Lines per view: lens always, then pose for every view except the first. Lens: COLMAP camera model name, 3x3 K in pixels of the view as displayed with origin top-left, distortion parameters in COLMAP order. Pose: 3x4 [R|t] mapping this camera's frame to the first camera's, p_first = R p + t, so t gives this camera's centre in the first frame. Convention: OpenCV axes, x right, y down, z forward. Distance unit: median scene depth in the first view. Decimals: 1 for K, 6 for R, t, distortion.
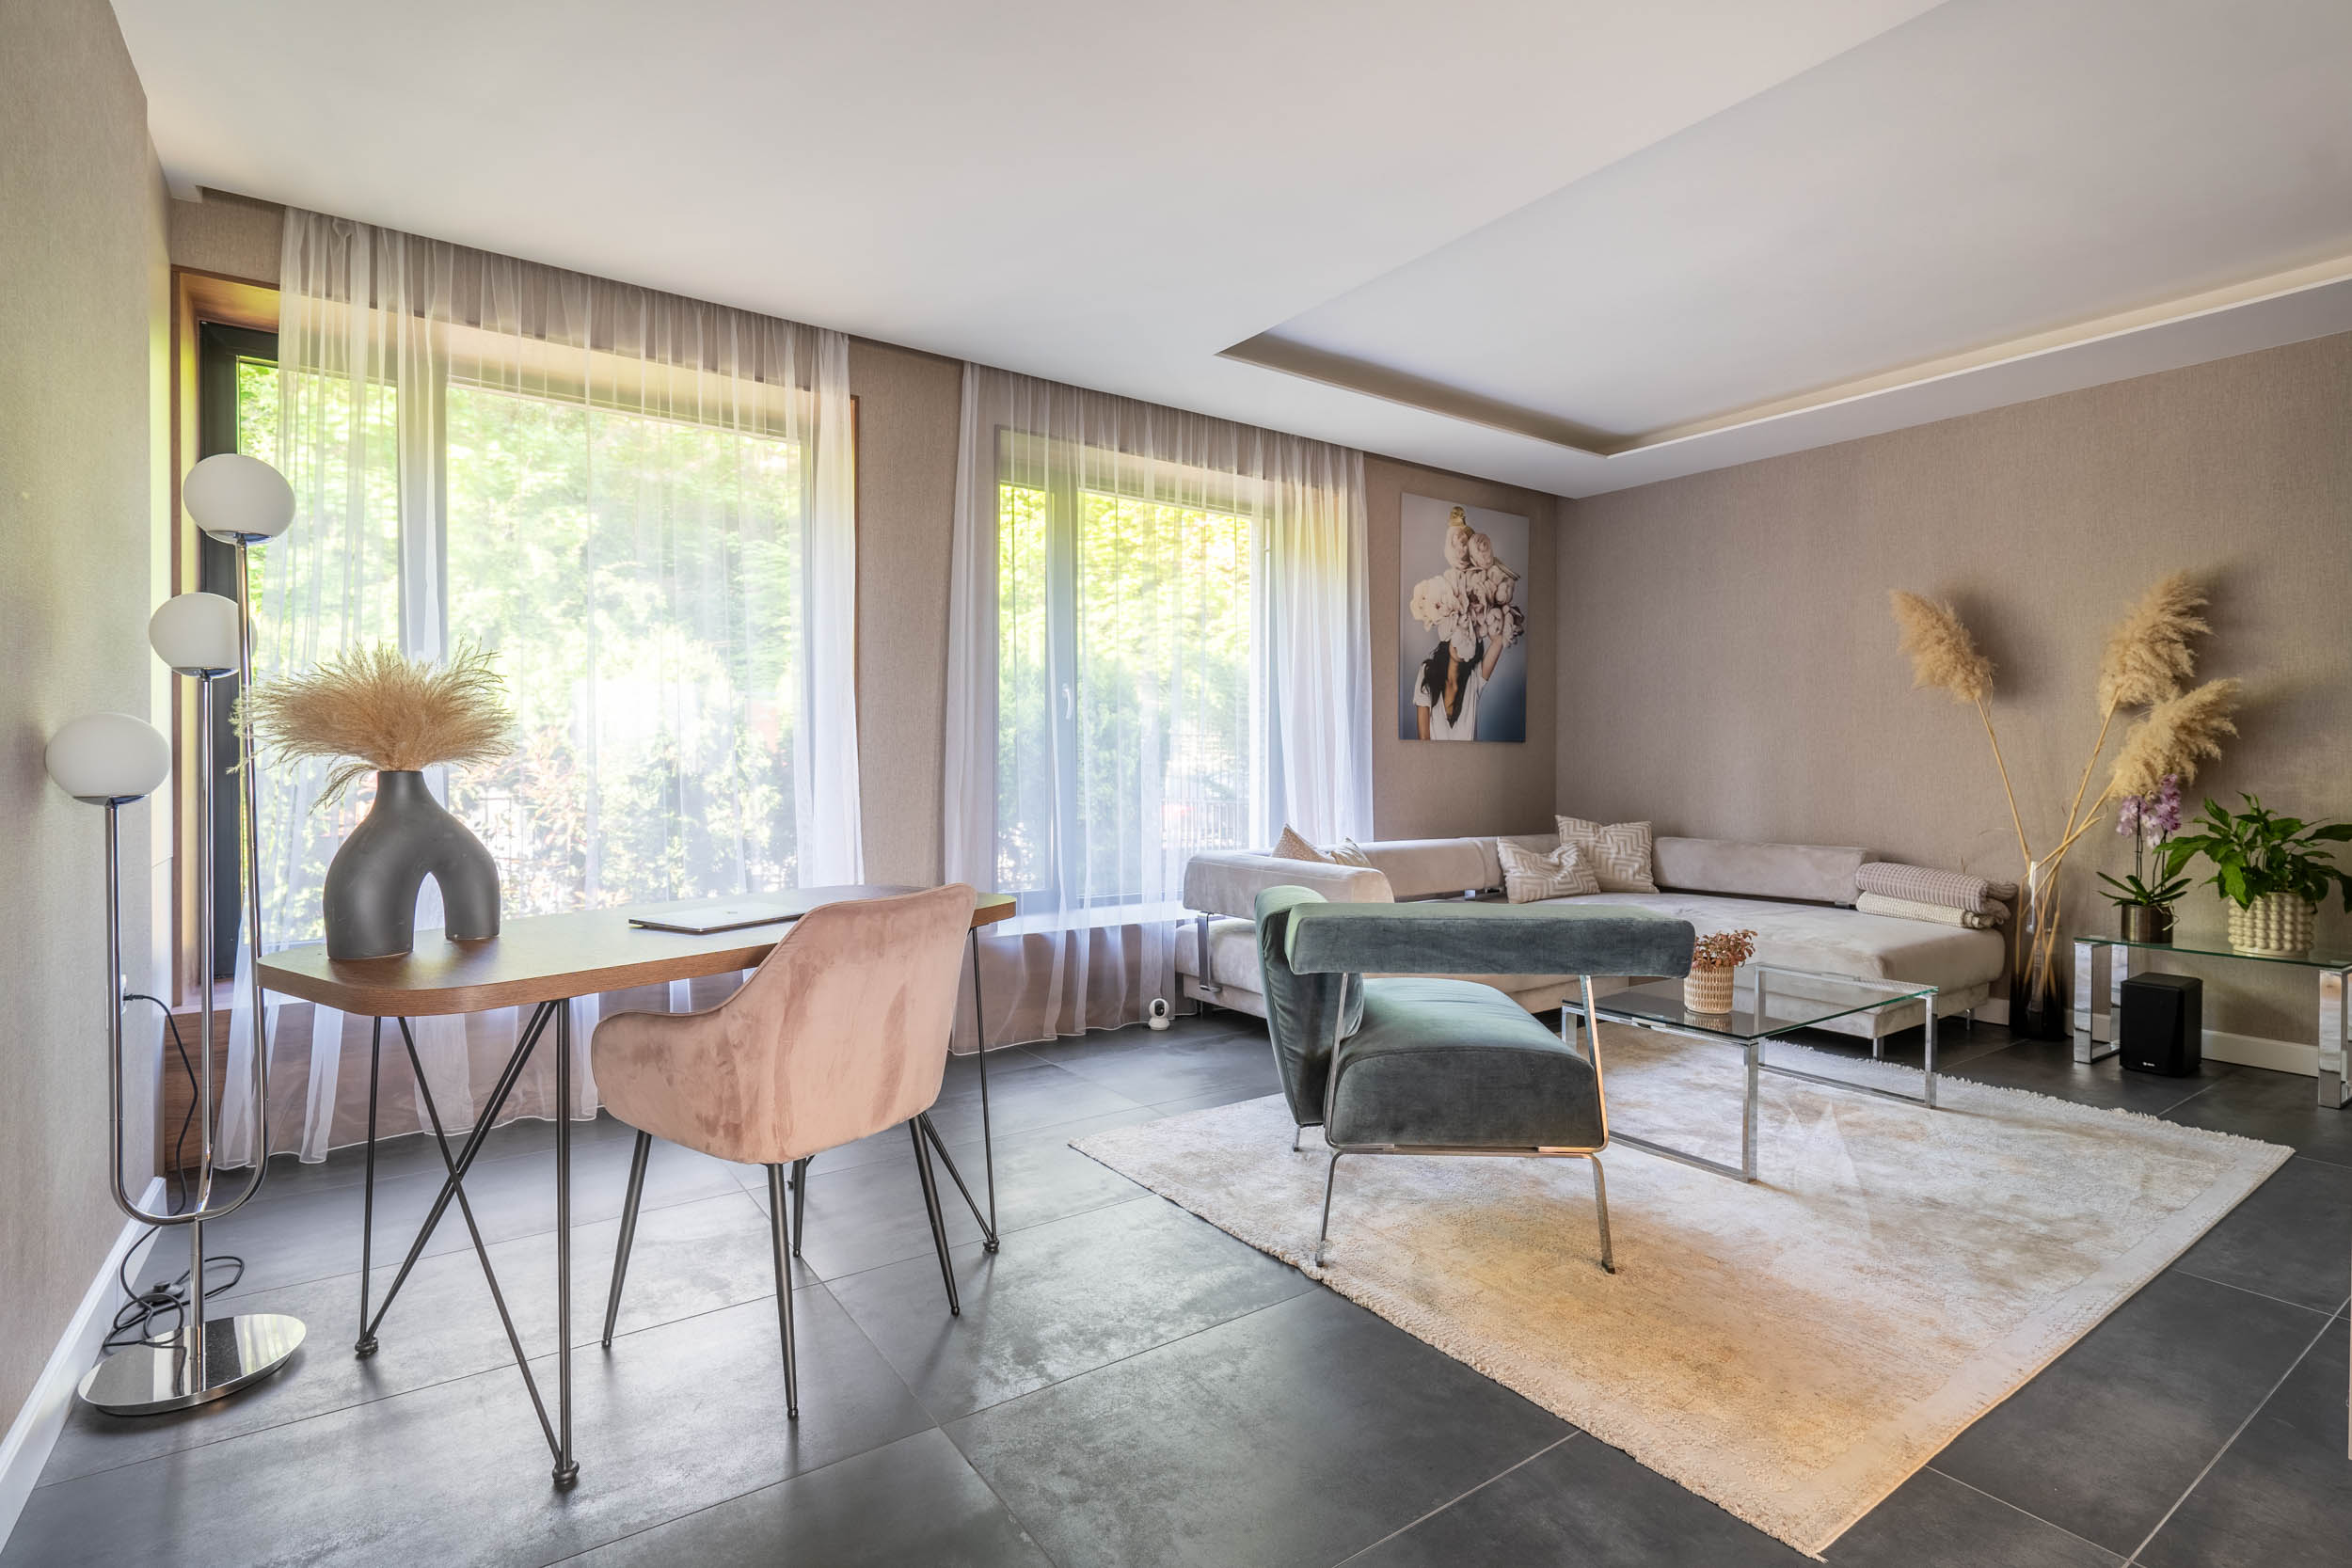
lens RADIAL K [[1121.6, 0, 1168.6], [0, 1121.6, 777.5], [0, 0, 1]] dist [0.003389, -0.000723]
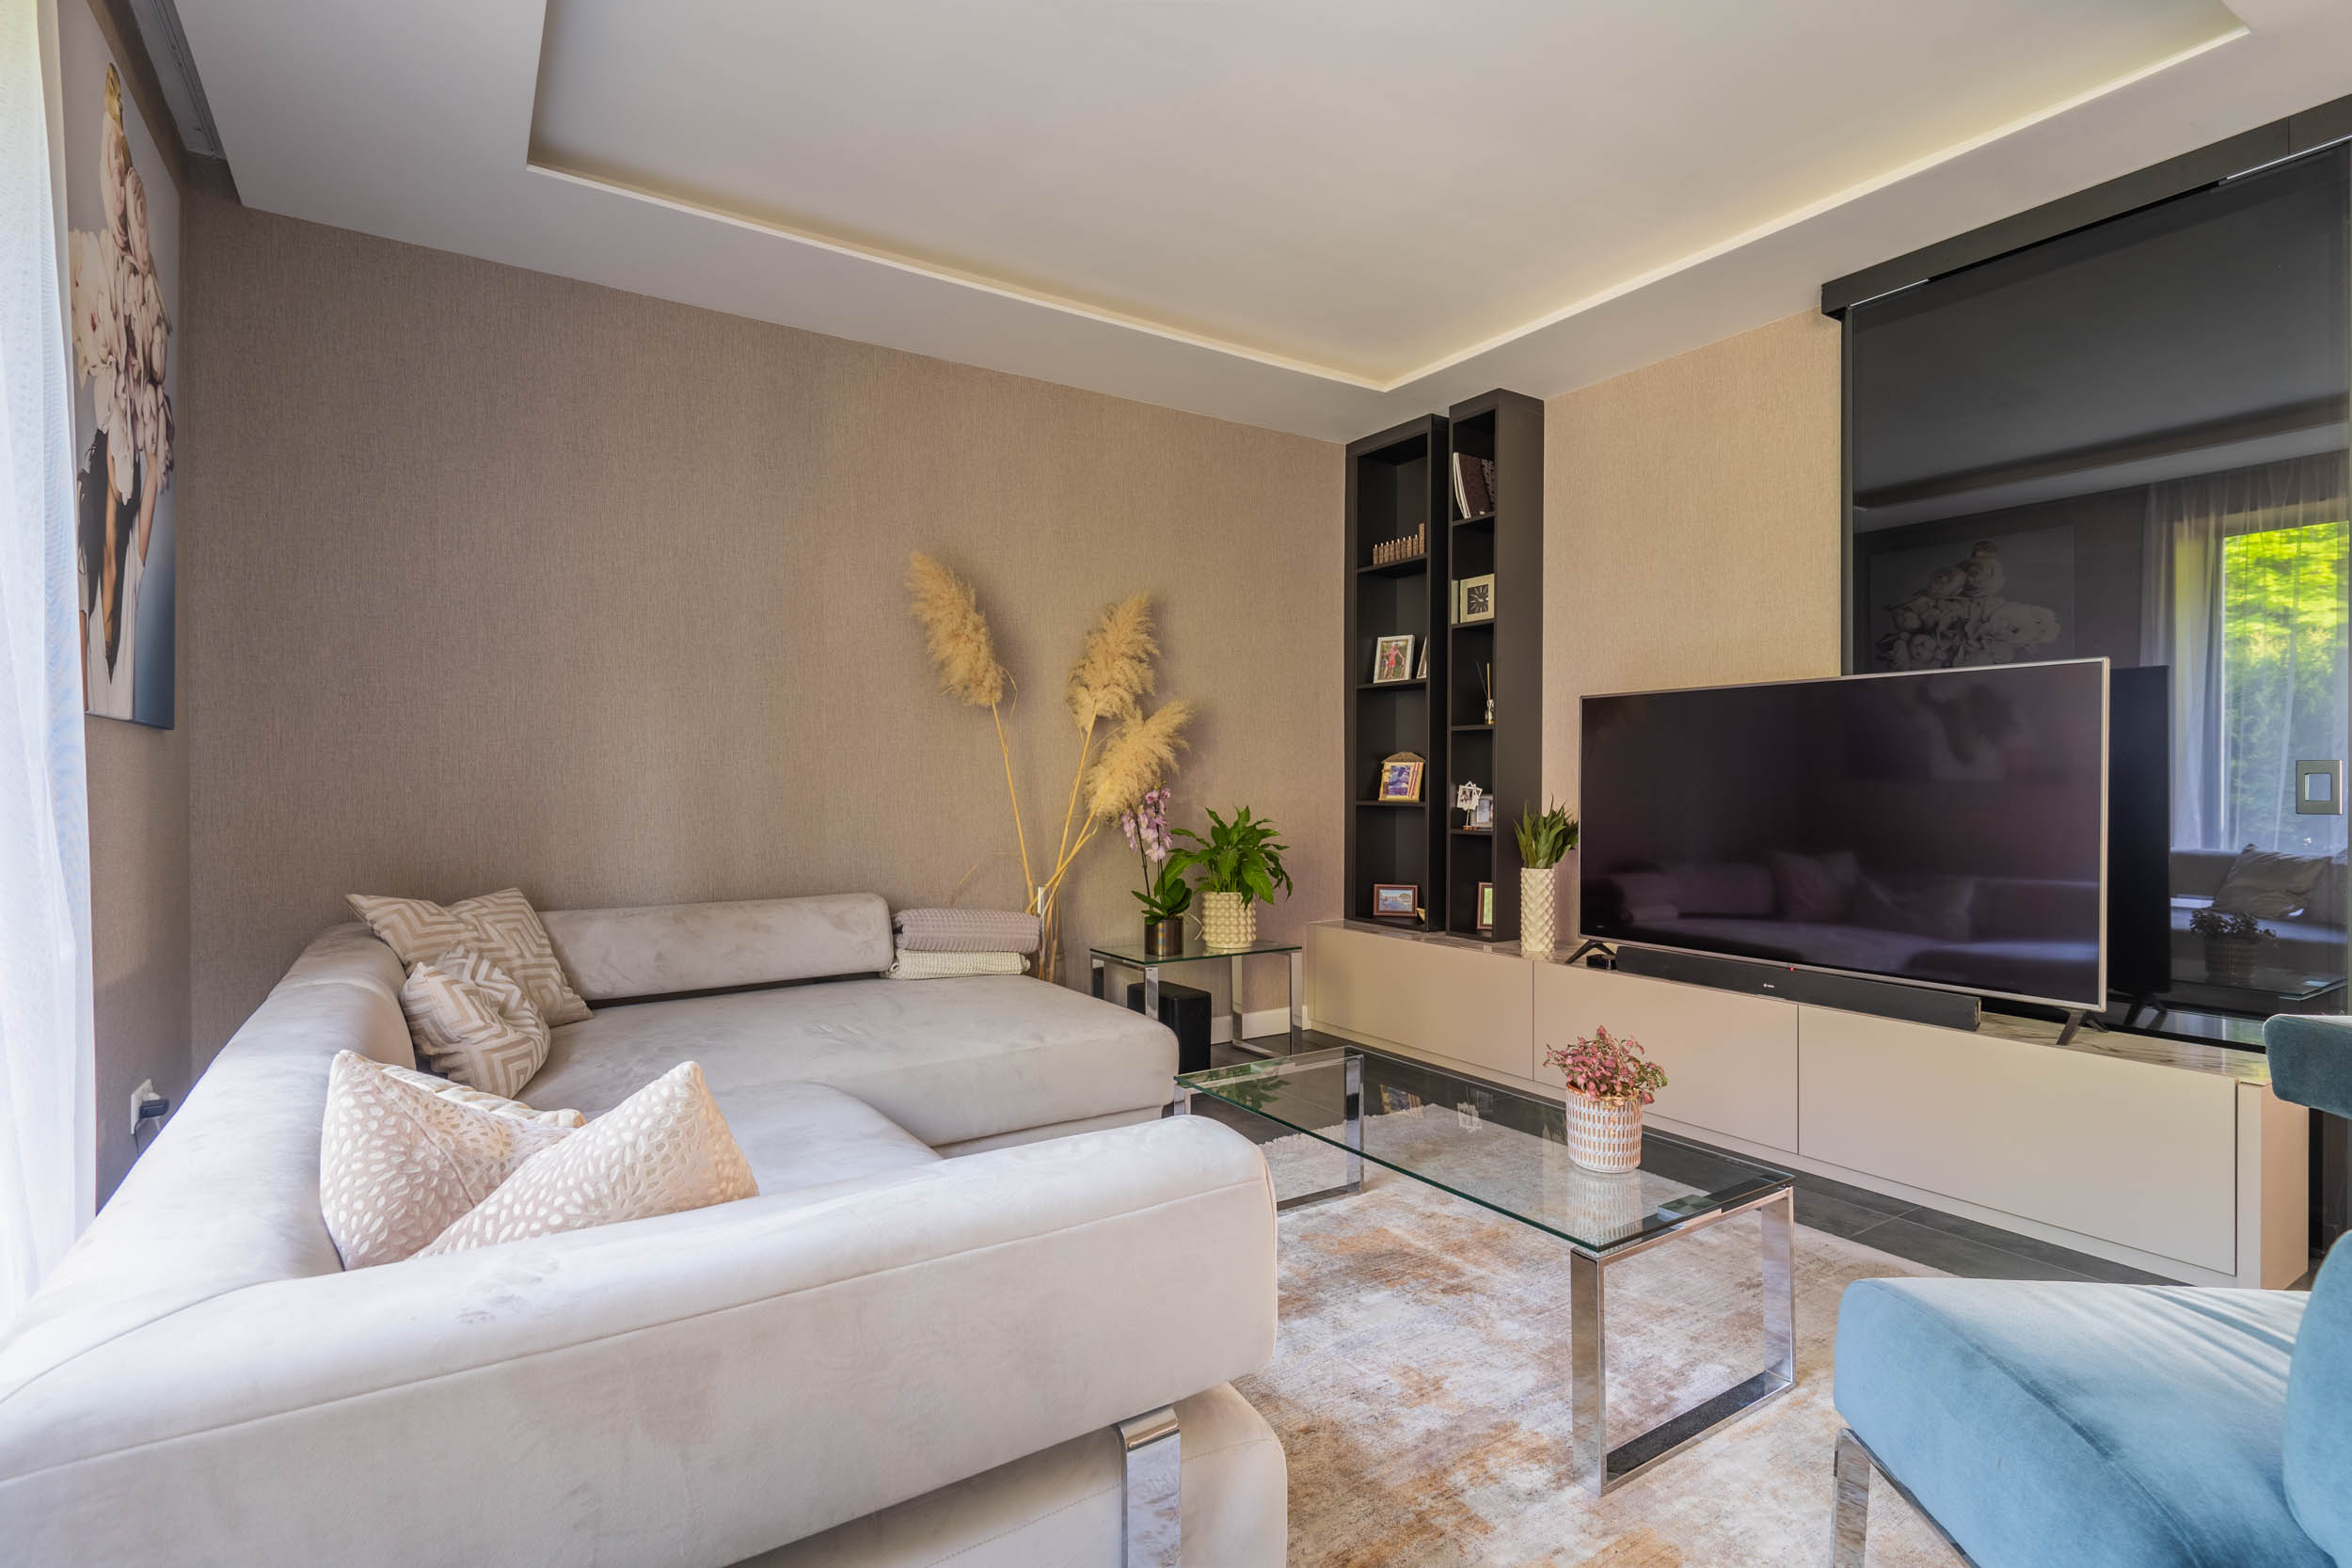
lens RADIAL K [[1121.6, 0, 1175.3], [0, 1121.6, 774.4], [0, 0, 1]] dist [0.003389, -0.000723]
pose [[0.024323, -0.009631, 0.999658, -0.140525], [0.006773, 0.999932, 0.009469, -0.025379], [-0.999681, 0.006540, 0.024387, 0.920207]]
